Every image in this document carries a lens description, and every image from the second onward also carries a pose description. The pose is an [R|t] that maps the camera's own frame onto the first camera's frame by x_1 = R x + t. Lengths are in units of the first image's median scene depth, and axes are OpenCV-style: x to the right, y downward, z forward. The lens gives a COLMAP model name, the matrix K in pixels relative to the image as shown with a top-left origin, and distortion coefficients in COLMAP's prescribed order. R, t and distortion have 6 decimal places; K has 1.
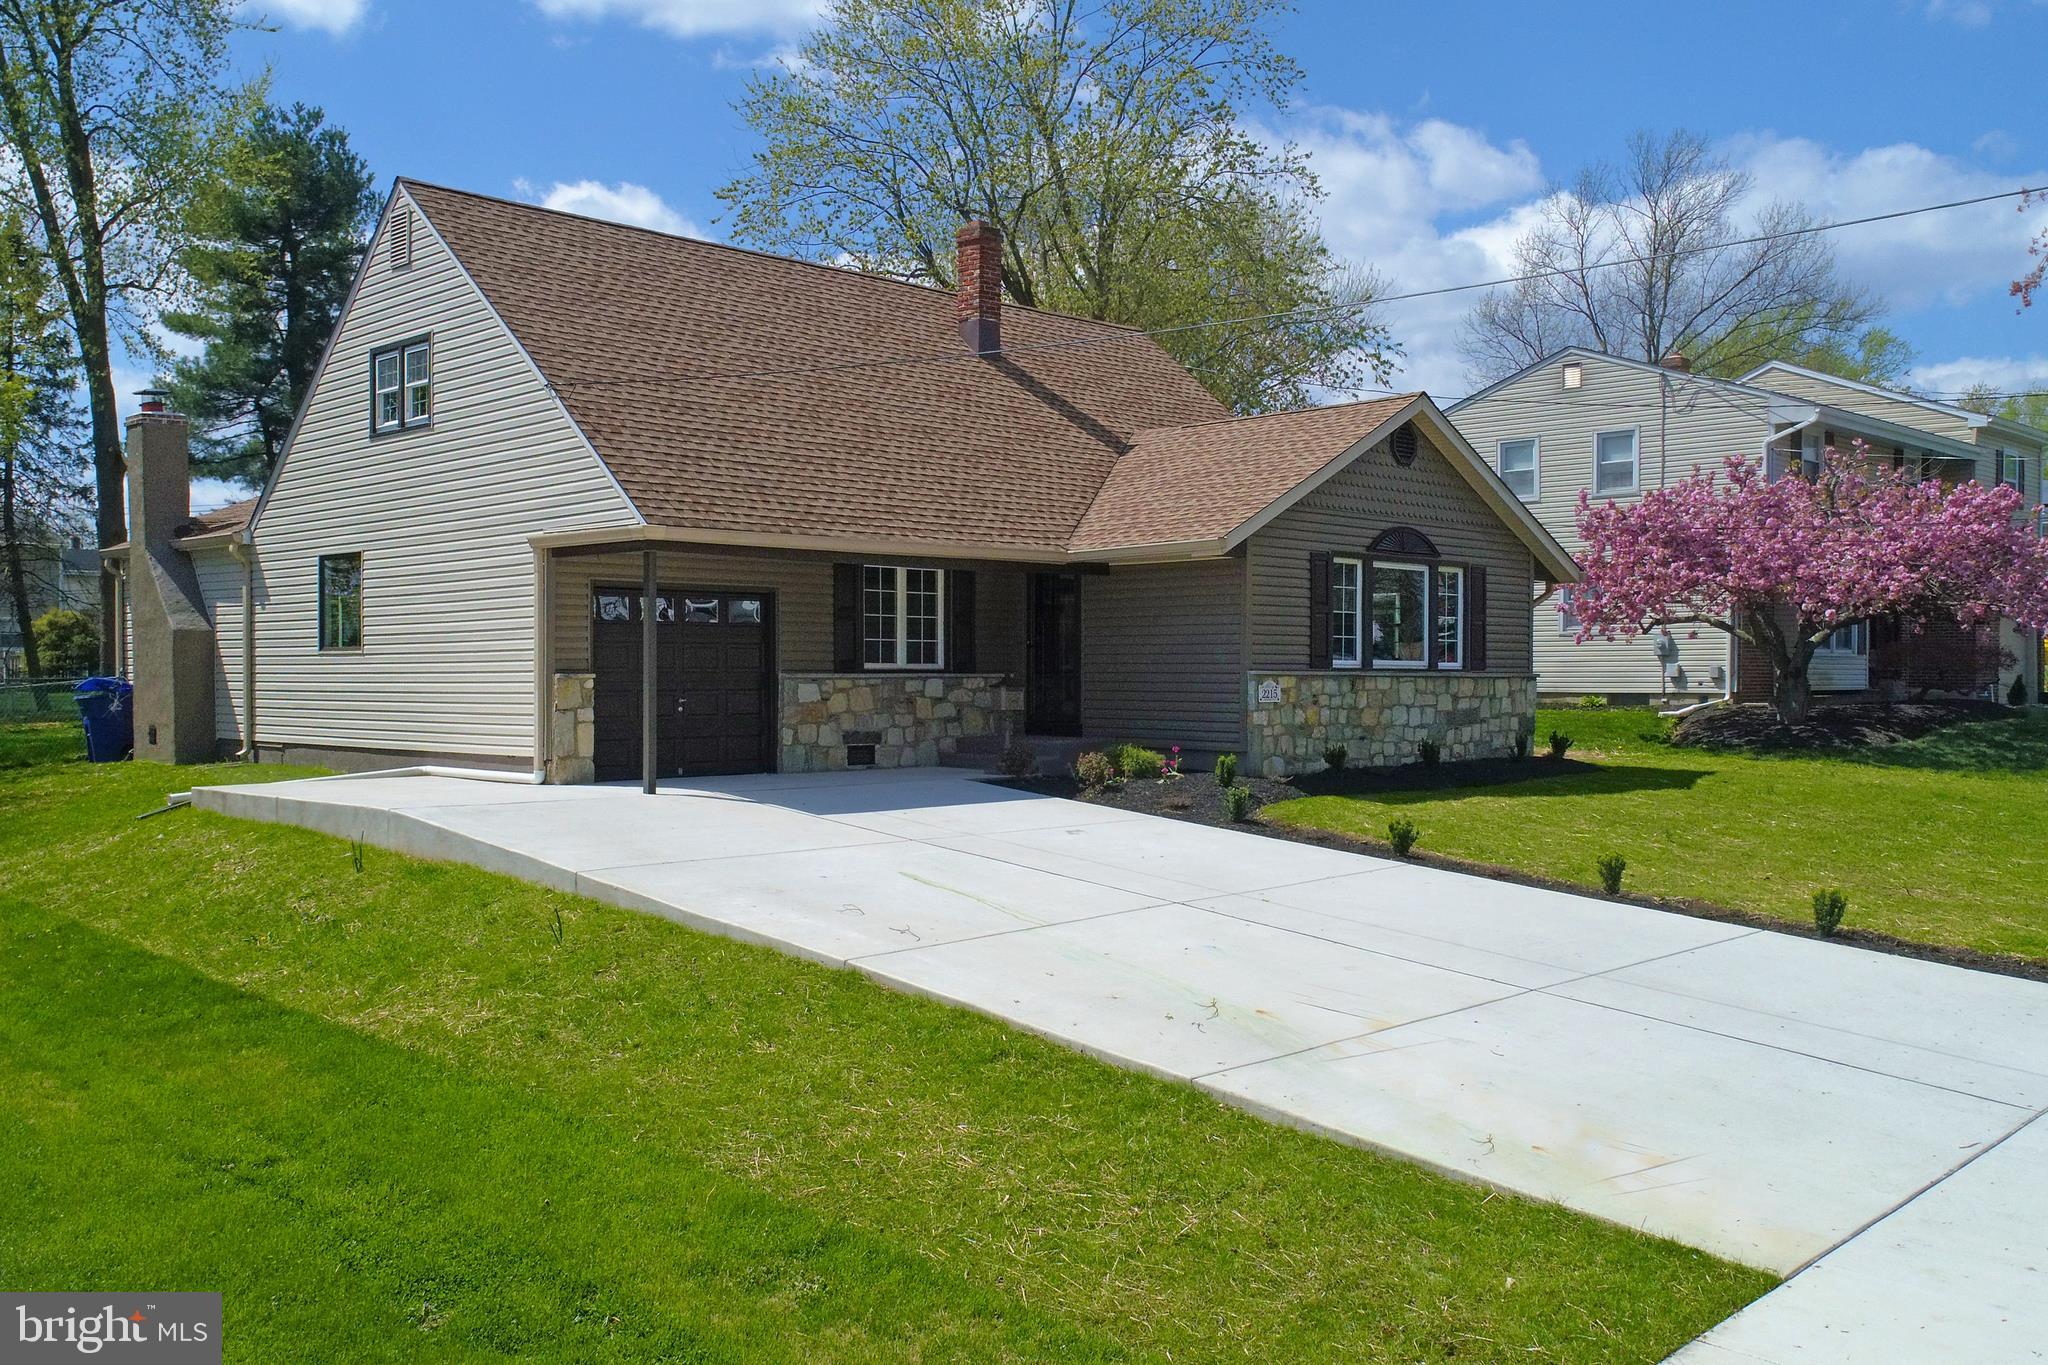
lens RADIAL K [[1852.6, 0, 1024.0], [0, 1852.6, 682.5], [0, 0, 1]] dist [-0.001626, -0.010667]
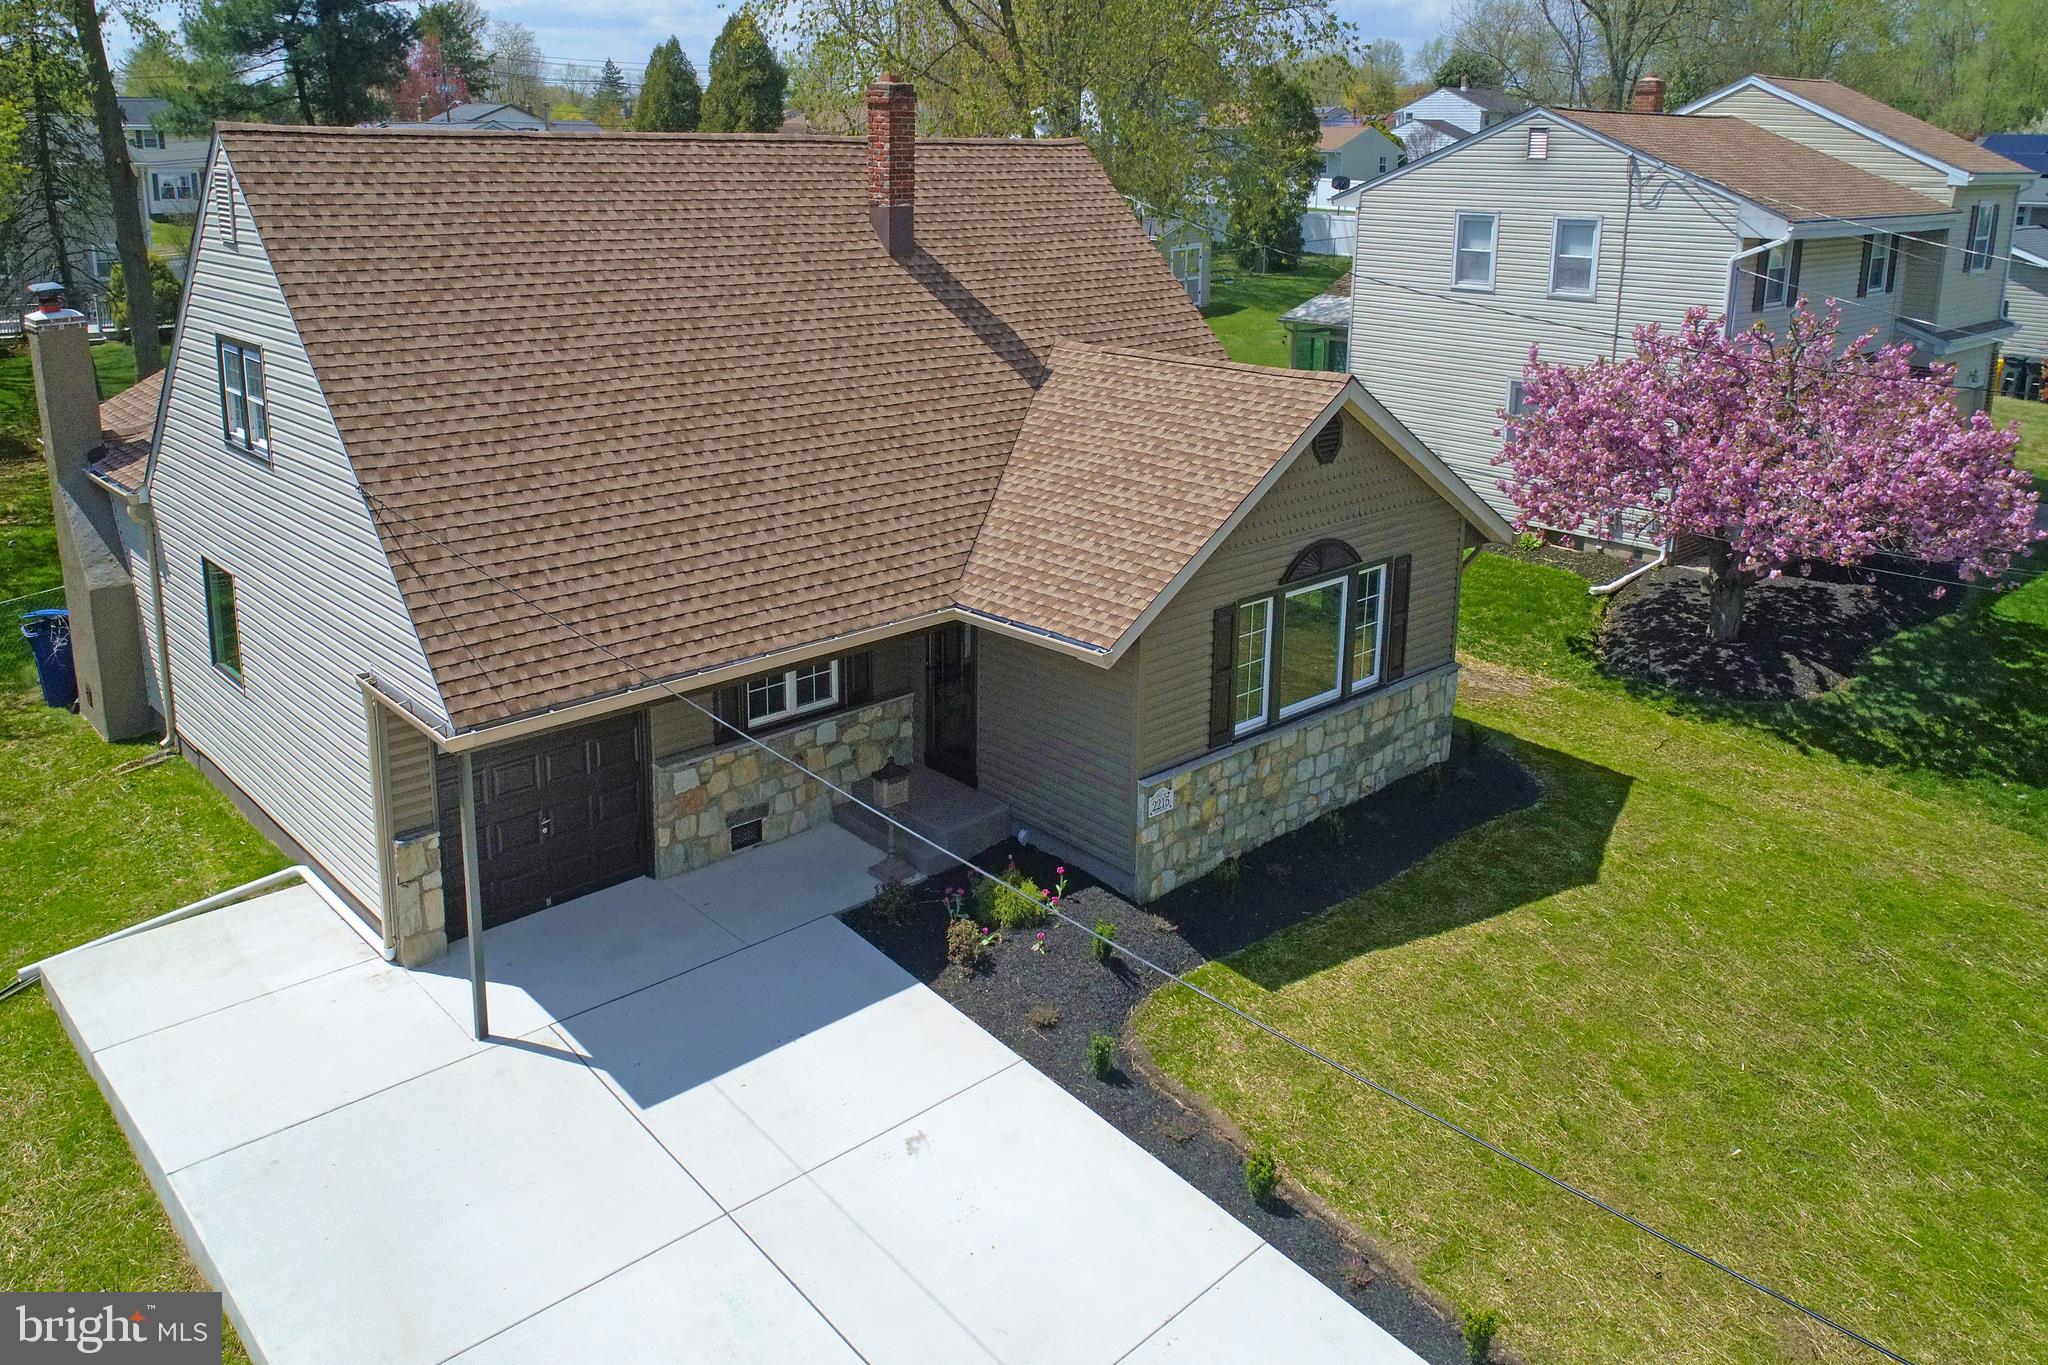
lens RADIAL K [[1550.0, 0, 1024.0], [0, 1550.0, 682.5], [0, 0, 1]] dist [-0.000958, -0.002399]
pose [[0.999480, -0.018009, -0.026746, 0.076420], [0.025528, 0.948700, 0.315145, -0.273163], [0.019698, -0.315664, 0.948667, 0.239805]]
